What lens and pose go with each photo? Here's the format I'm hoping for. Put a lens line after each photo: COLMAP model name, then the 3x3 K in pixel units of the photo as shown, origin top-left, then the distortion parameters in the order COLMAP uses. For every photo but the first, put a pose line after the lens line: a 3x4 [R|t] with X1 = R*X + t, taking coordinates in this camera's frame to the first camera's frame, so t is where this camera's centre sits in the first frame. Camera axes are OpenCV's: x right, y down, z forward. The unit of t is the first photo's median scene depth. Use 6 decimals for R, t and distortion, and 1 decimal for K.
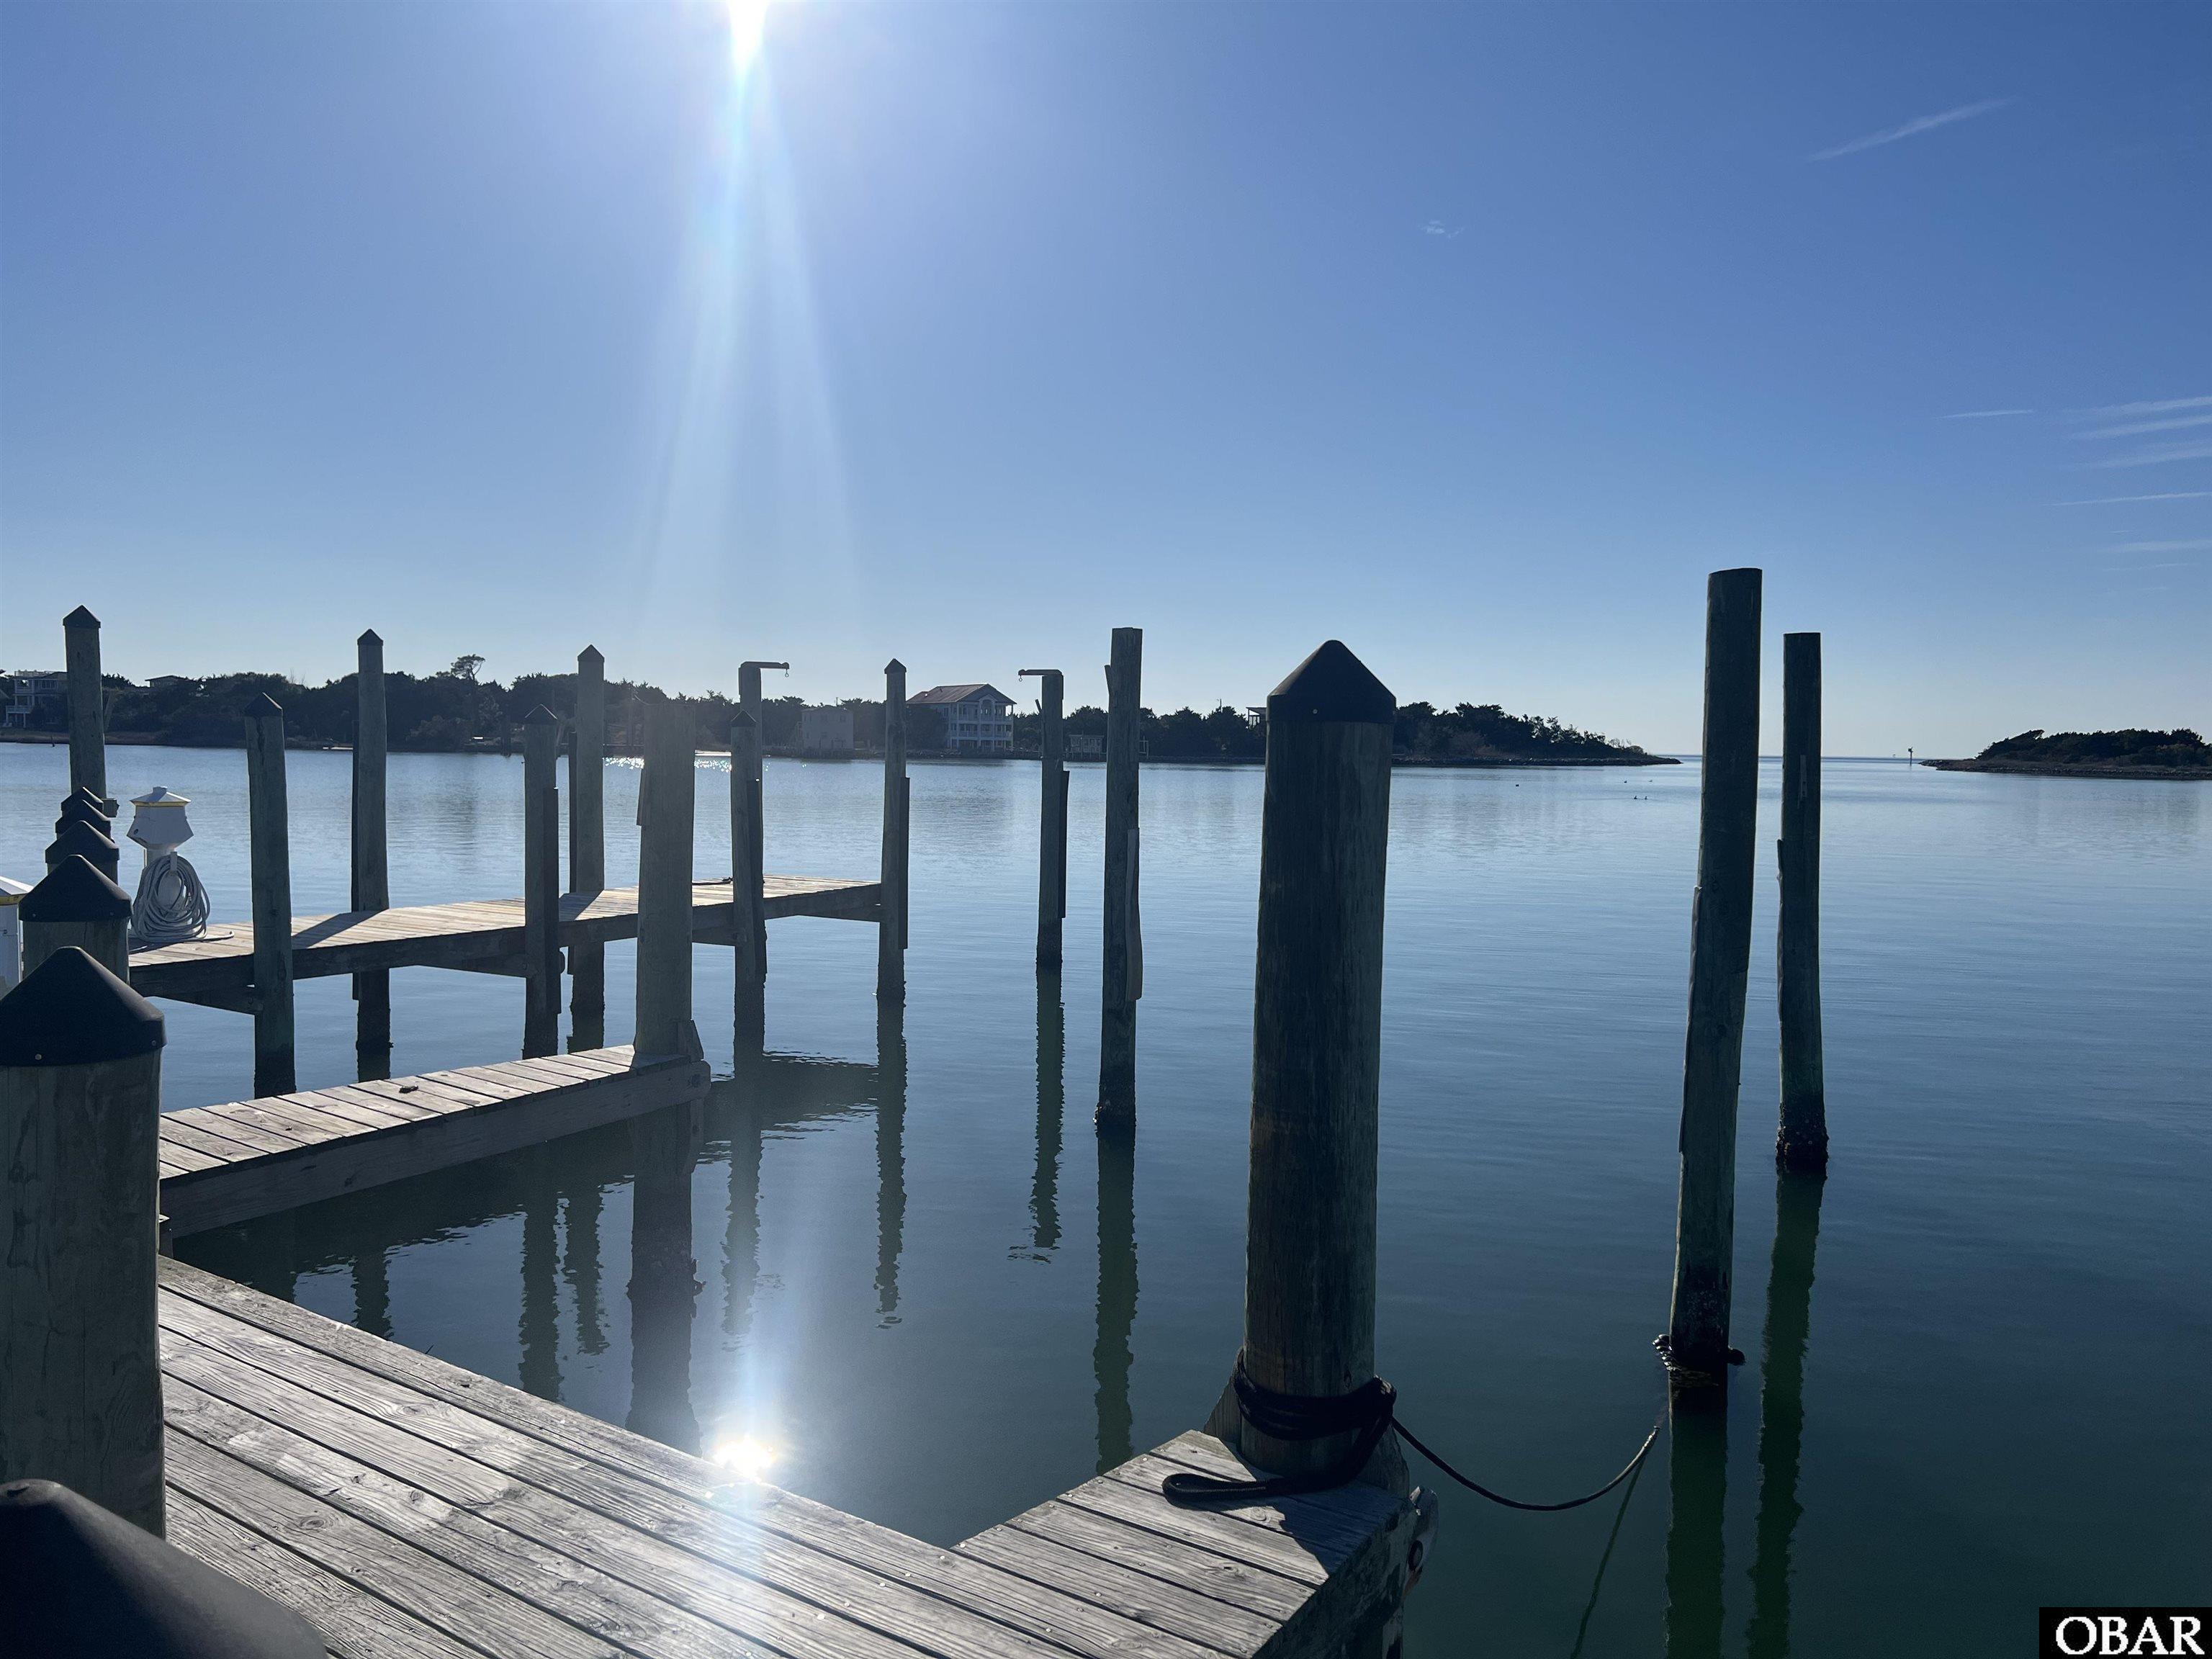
lens RADIAL K [[1664.5, 0, 1095.1], [0, 1664.5, 822.0], [0, 0, 1]] dist [0.057890, -0.067710]
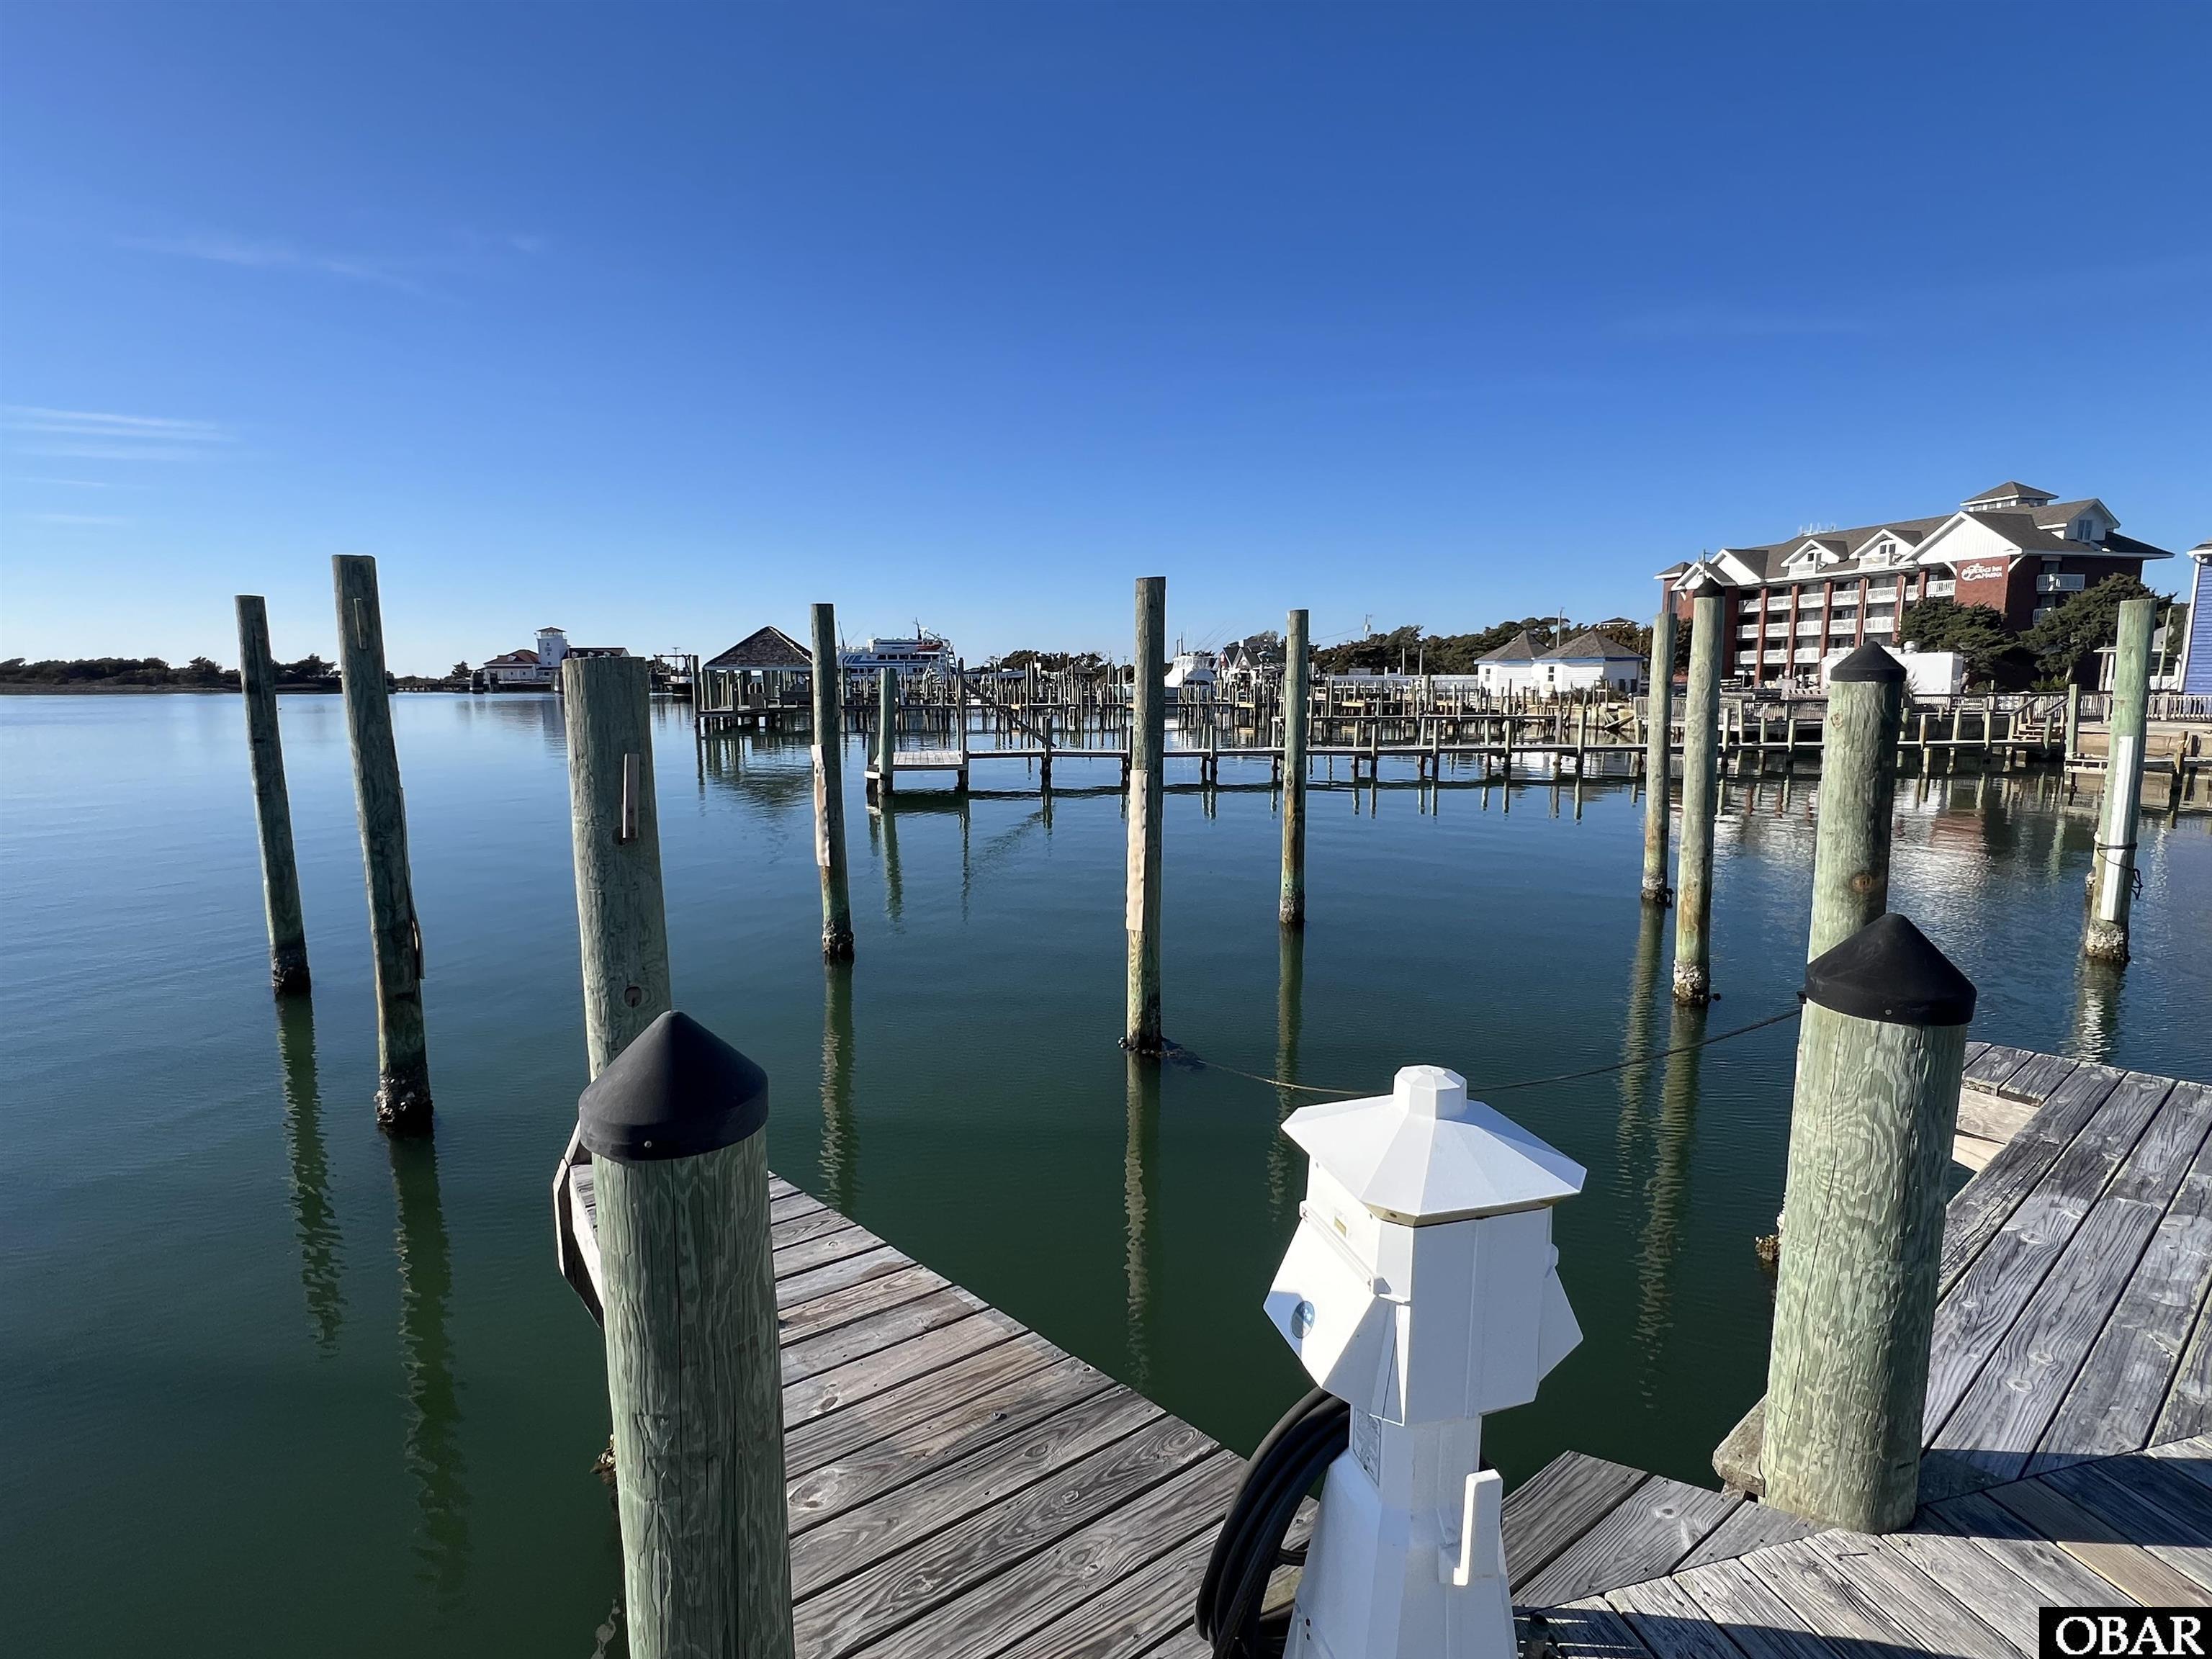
lens RADIAL K [[1109.5, 0, 1107.9], [0, 1109.5, 809.0], [0, 0, 1]] dist [-0.000937, -0.001864]
pose [[0.265299, -0.130322, 0.955318, -0.334967], [0.052586, 0.991304, 0.120628, -0.027300], [-0.962731, 0.018234, 0.269845, 0.357770]]
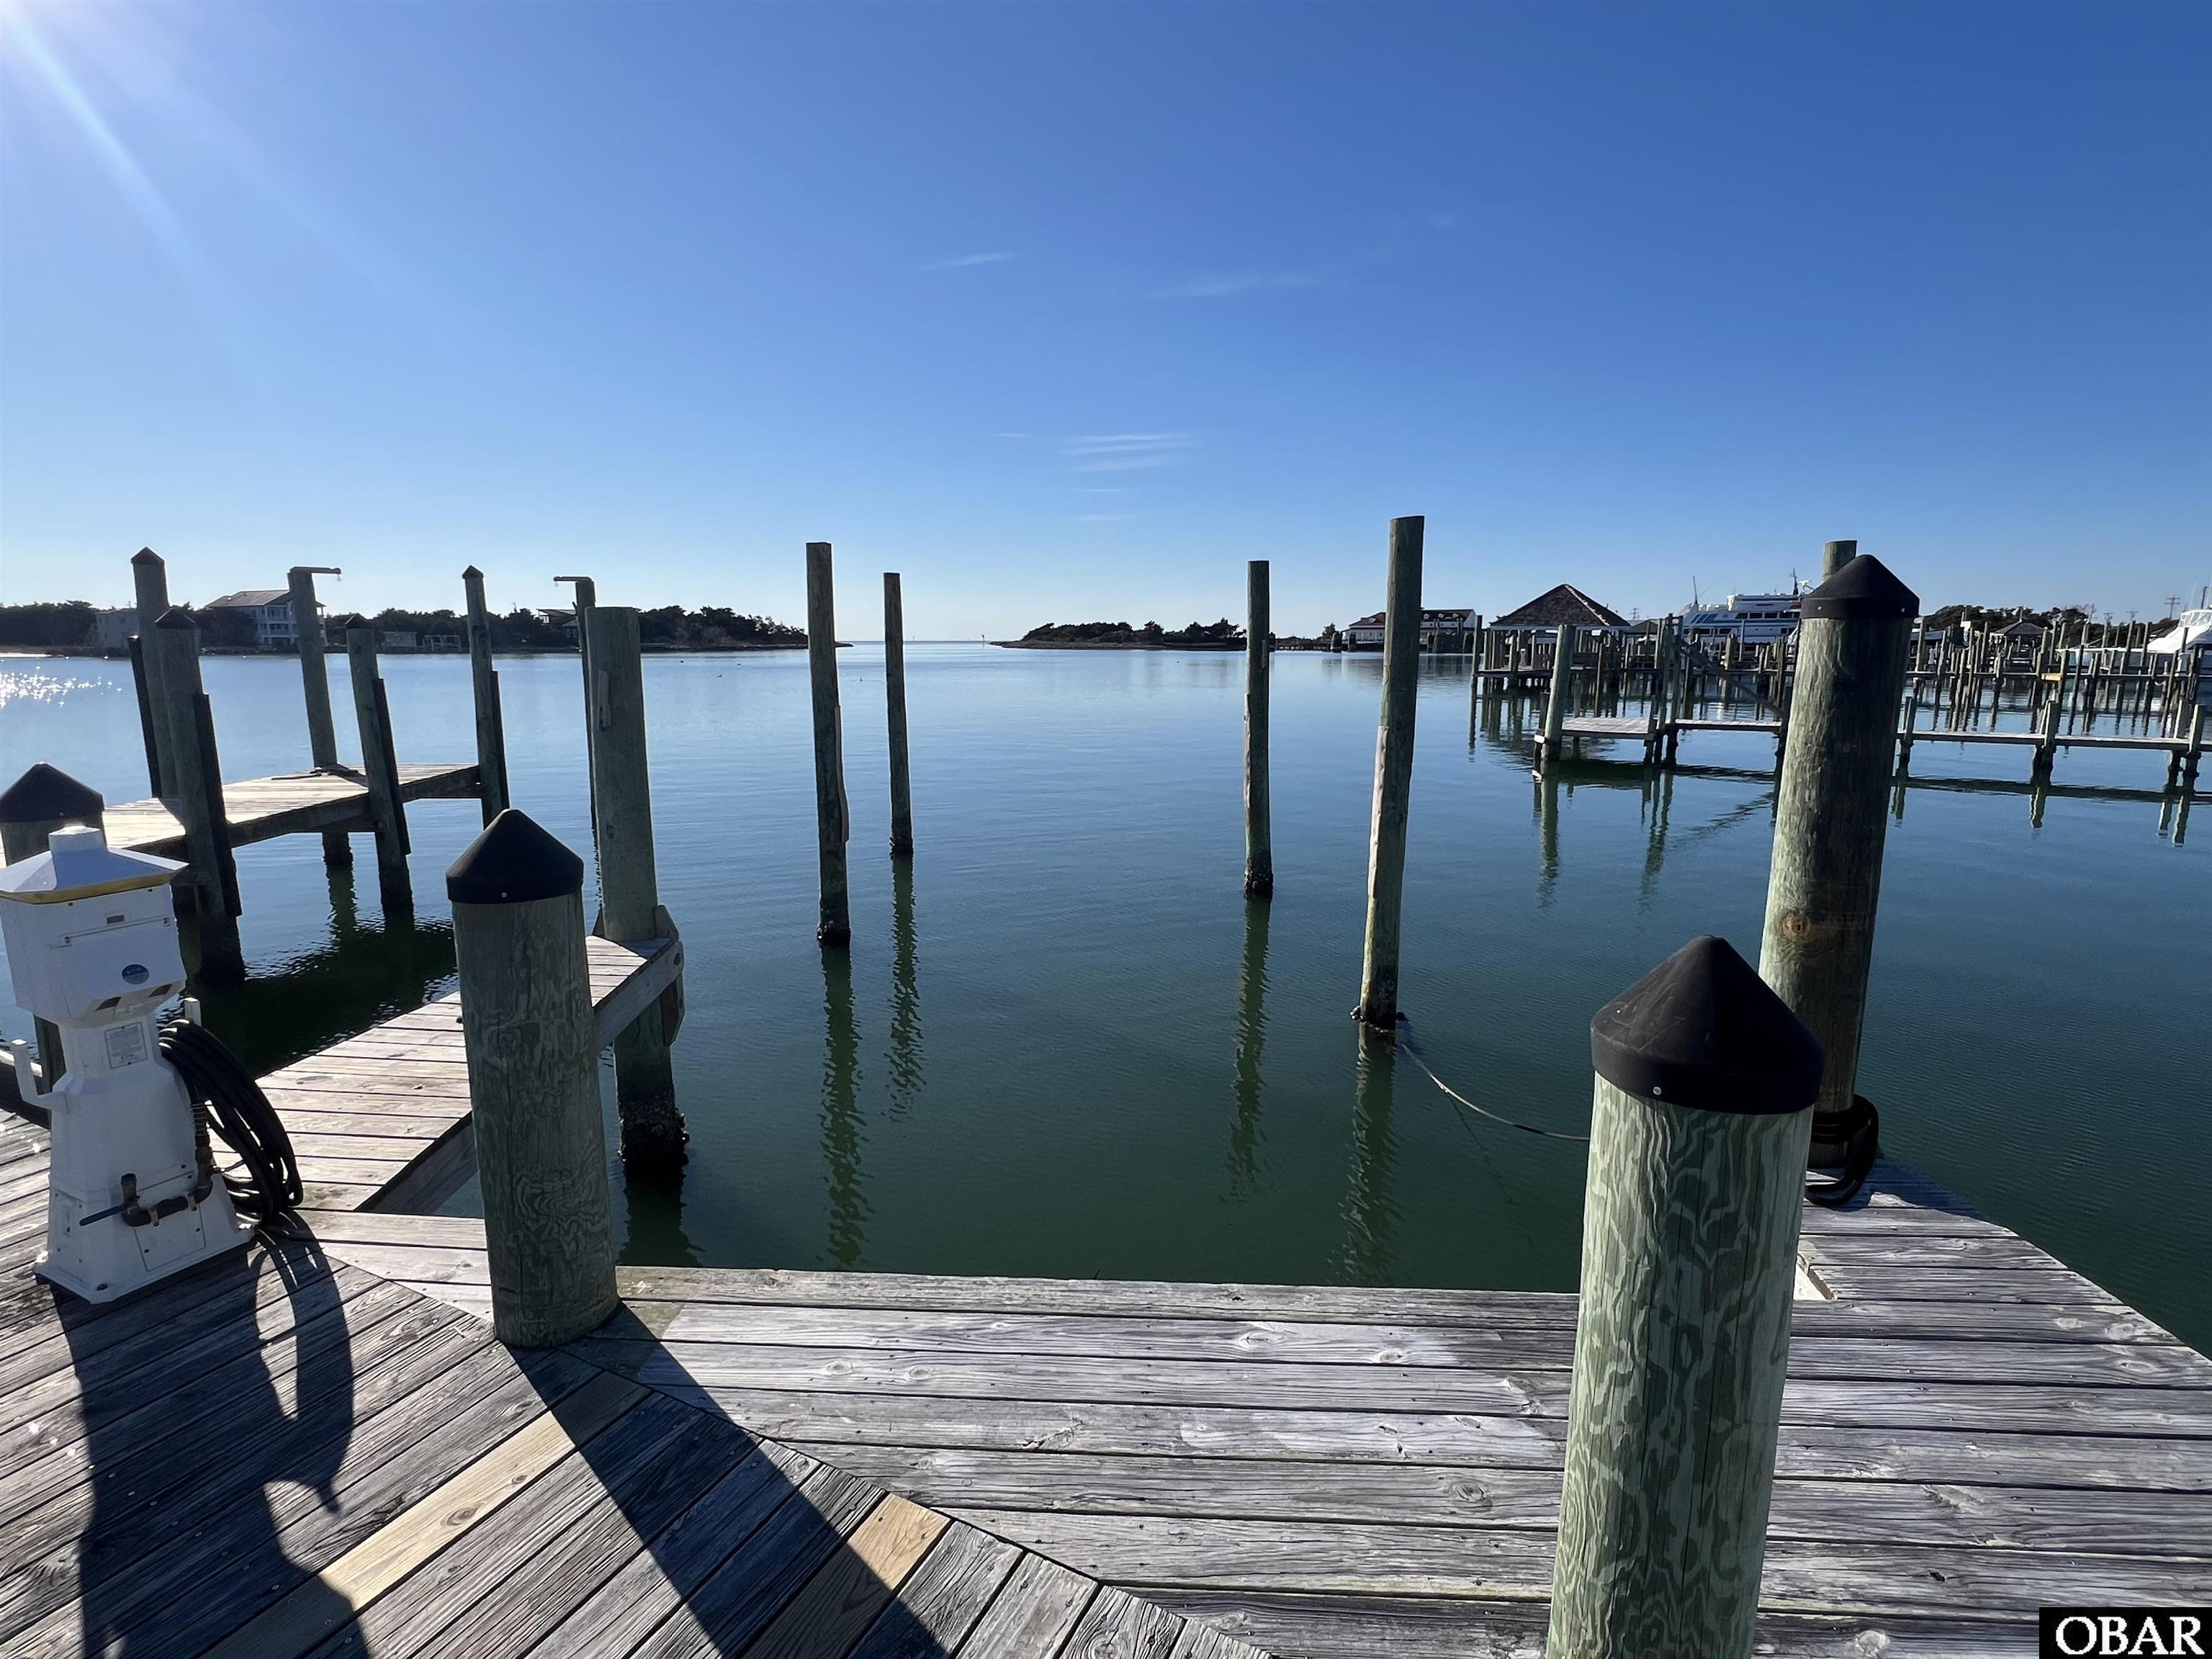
lens RADIAL K [[1109.5, 0, 1107.3], [0, 1109.5, 829.7], [0, 0, 1]] dist [-0.000937, -0.001864]
pose [[0.841958, -0.106545, 0.528919, -0.195425], [0.038400, 0.989656, 0.138229, -0.008993], [-0.538175, -0.096073, 0.837340, 0.132940]]
